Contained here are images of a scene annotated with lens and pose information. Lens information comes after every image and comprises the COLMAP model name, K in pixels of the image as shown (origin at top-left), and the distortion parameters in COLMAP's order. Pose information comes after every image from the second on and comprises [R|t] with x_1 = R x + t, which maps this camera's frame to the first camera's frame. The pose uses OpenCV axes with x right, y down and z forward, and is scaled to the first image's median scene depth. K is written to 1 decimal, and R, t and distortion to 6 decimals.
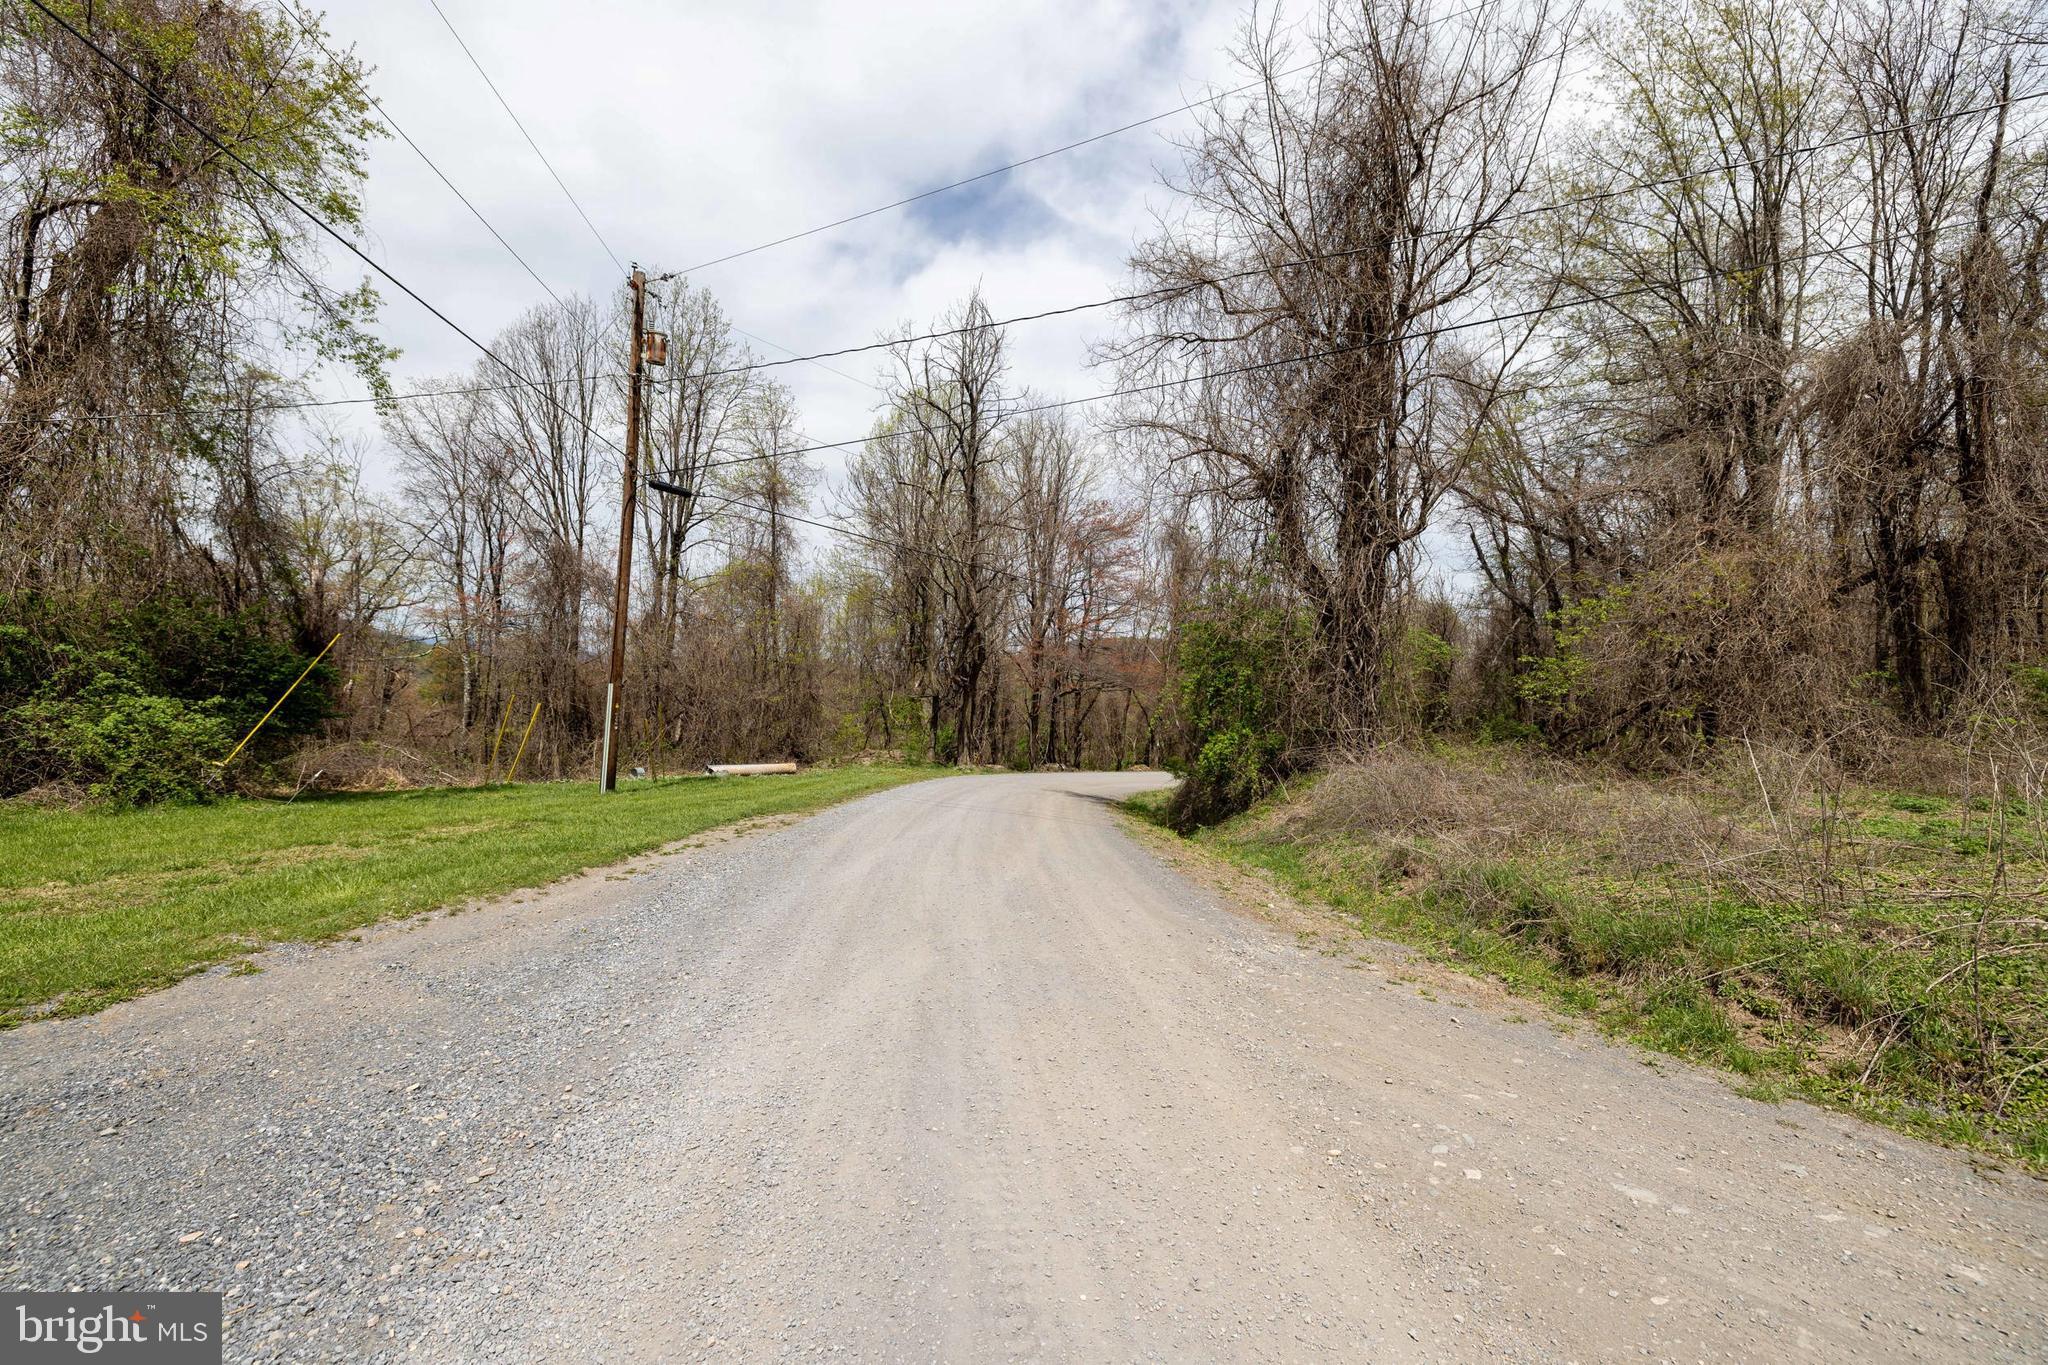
lens RADIAL K [[861.7, 0, 1026.6], [0, 861.7, 668.3], [0, 0, 1]] dist [0.001356, -0.000332]
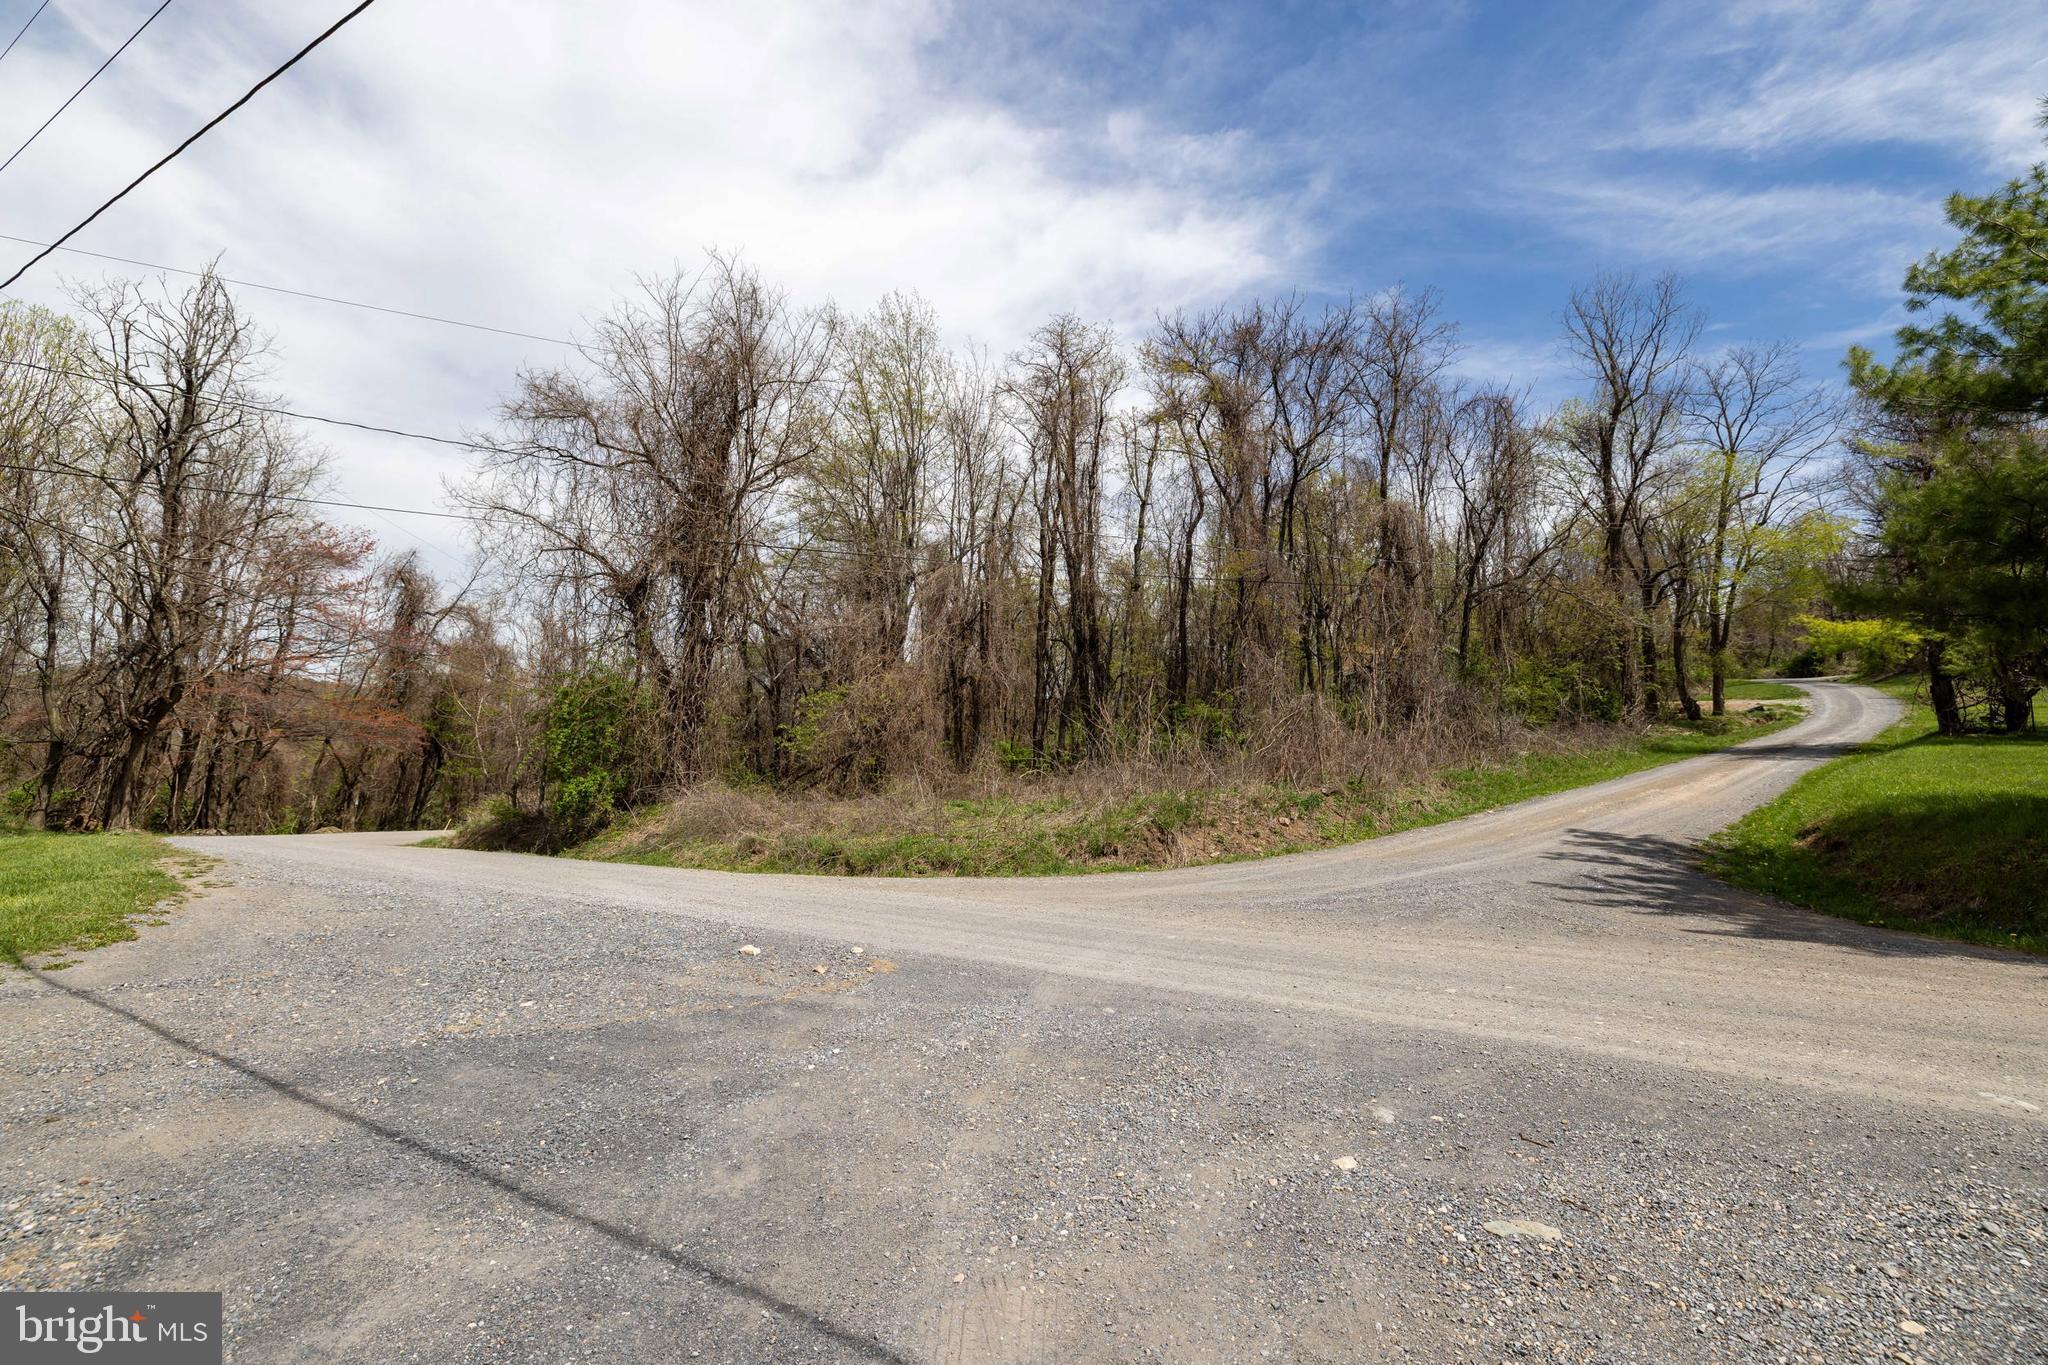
lens RADIAL K [[912.1, 0, 1024.0], [0, 912.1, 682.5], [0, 0, 1]] dist [0.000994, -0.000387]
pose [[0.635032, 0.074298, 0.768904, -0.476936], [-0.039187, 0.997181, -0.063992, -0.002527], [-0.771491, 0.010507, 0.636154, -0.427042]]
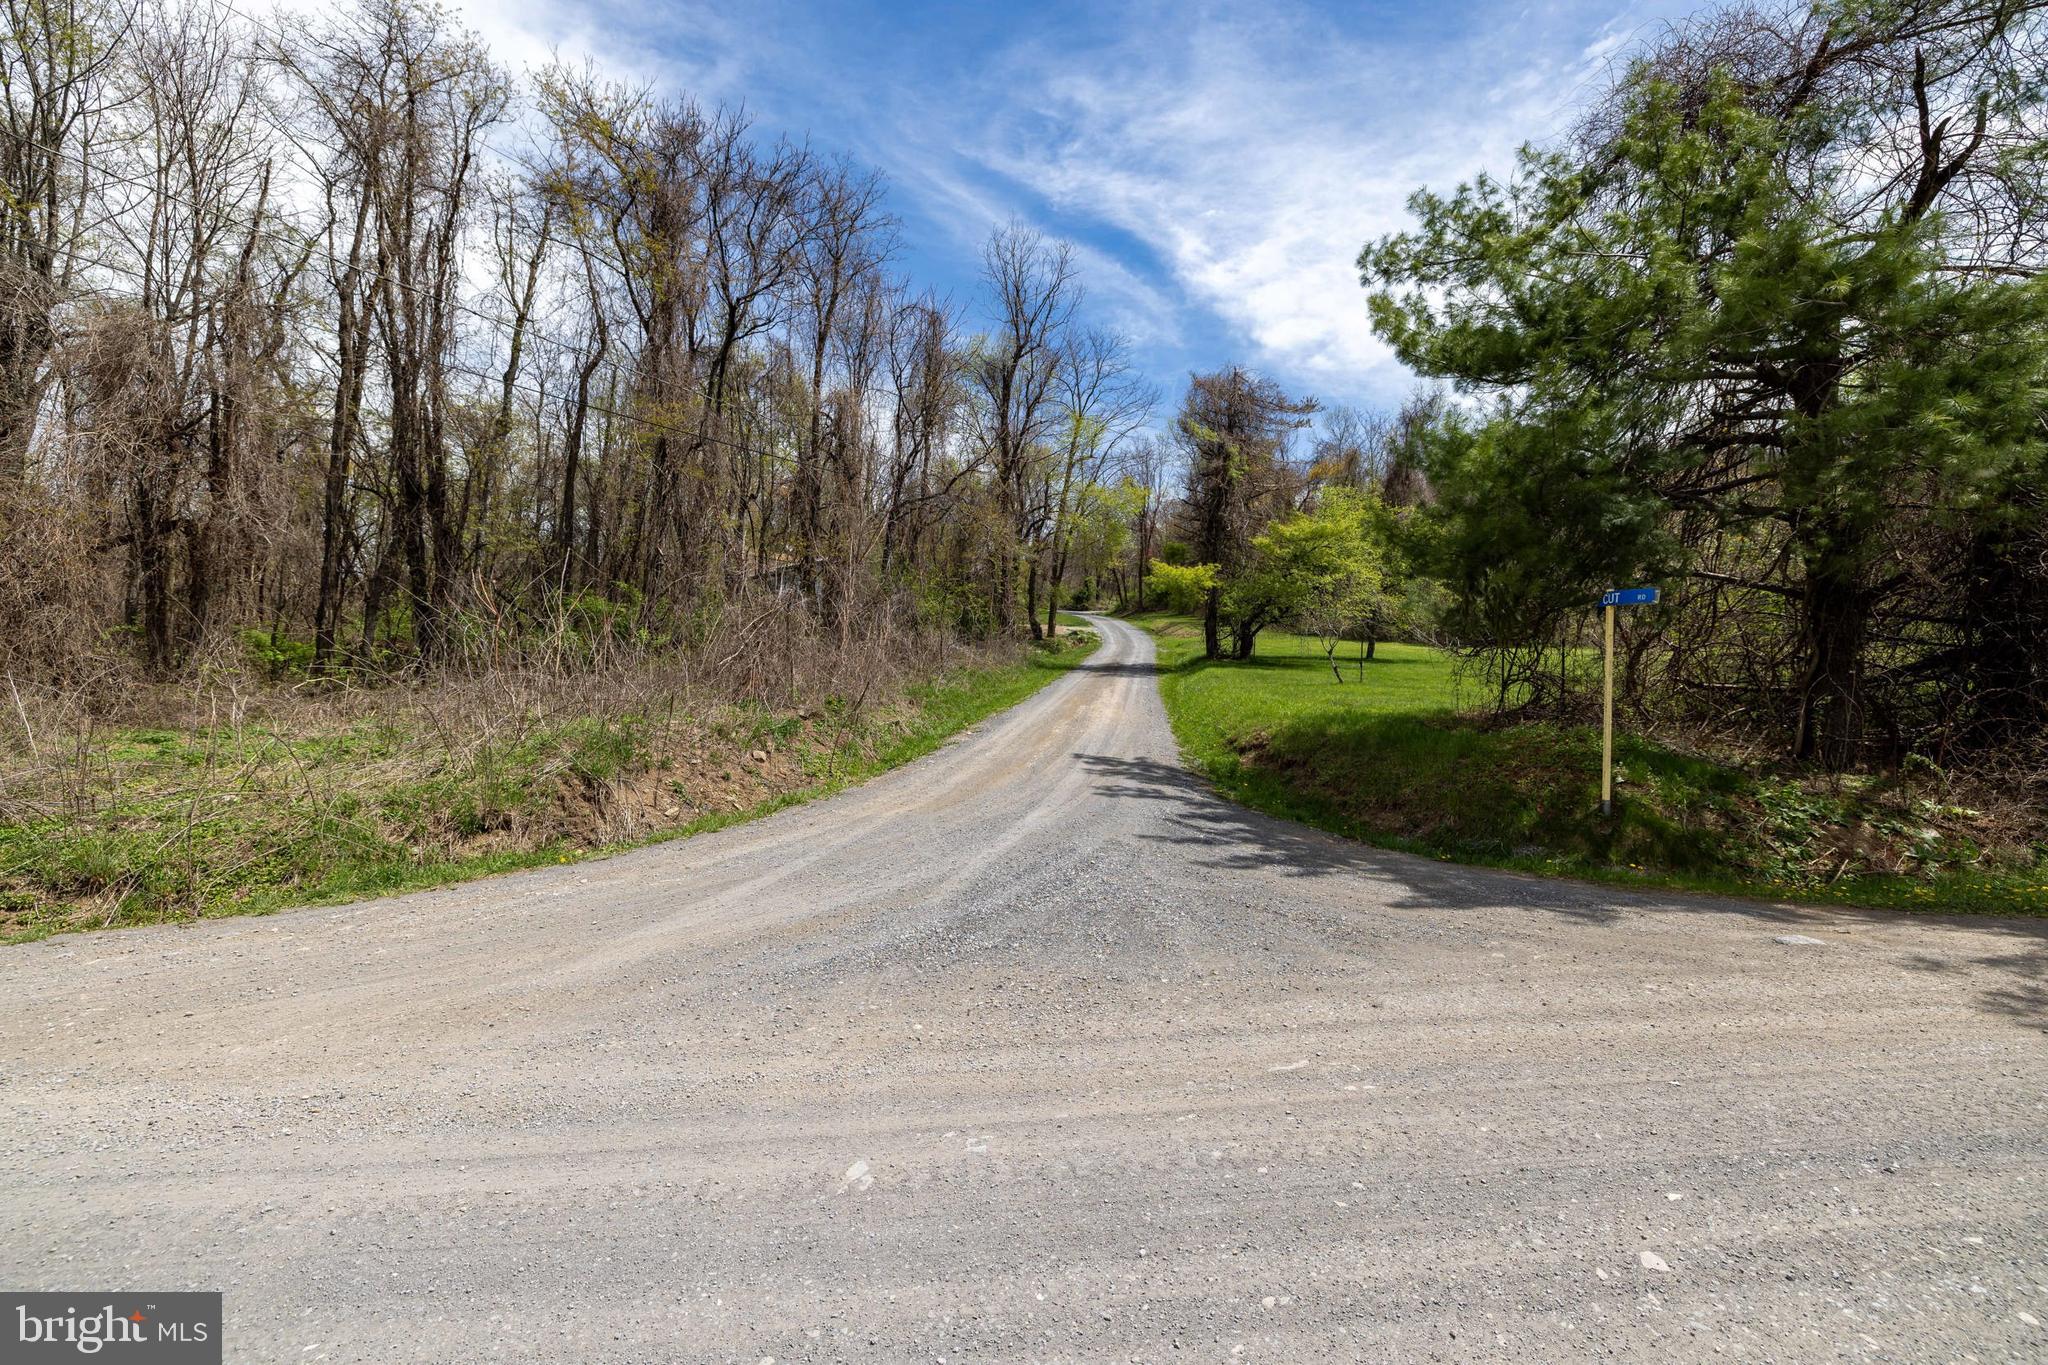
lens RADIAL K [[878.1, 0, 1043.1], [0, 878.1, 667.8], [0, 0, 1]] dist [0.000446, -0.000366]
pose [[-0.021499, 0.013173, 0.999682, -0.172208], [-0.065443, 0.997750, -0.014555, -0.002719], [-0.997625, -0.065736, -0.020589, -0.160392]]
